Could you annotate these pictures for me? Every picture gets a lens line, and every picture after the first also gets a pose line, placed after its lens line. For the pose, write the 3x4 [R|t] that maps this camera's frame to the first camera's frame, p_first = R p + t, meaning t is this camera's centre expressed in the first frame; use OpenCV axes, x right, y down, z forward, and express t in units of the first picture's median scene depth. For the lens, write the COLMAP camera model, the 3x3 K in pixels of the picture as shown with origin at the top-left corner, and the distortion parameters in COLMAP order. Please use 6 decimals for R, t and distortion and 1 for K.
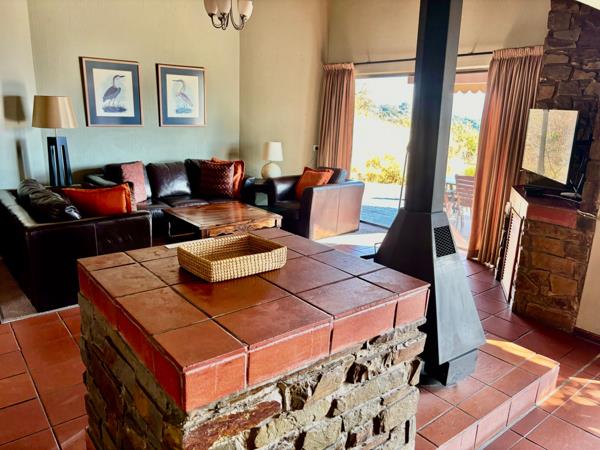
lens RADIAL K [[455.3, 0, 300.0], [0, 455.3, 225.0], [0, 0, 1]] dist [-0.000204, 0.000246]
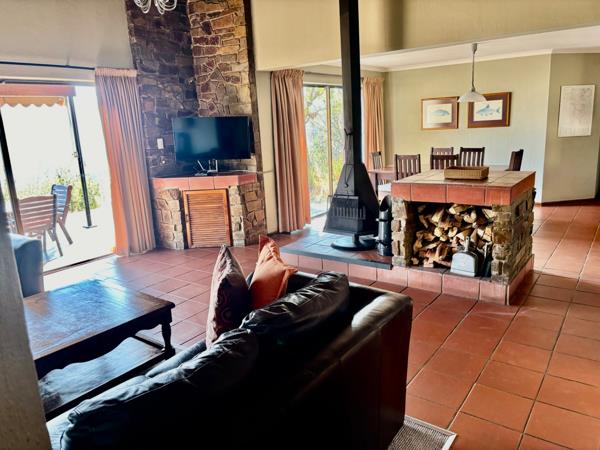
lens RADIAL K [[455.3, 0, 300.0], [0, 455.3, 225.0], [0, 0, 1]] dist [-0.000204, 0.000246]
pose [[-0.260789, -0.246746, 0.933330, -0.903471], [0.263934, 0.911729, 0.314783, -0.282238], [-0.928616, 0.328429, -0.172644, 0.952470]]
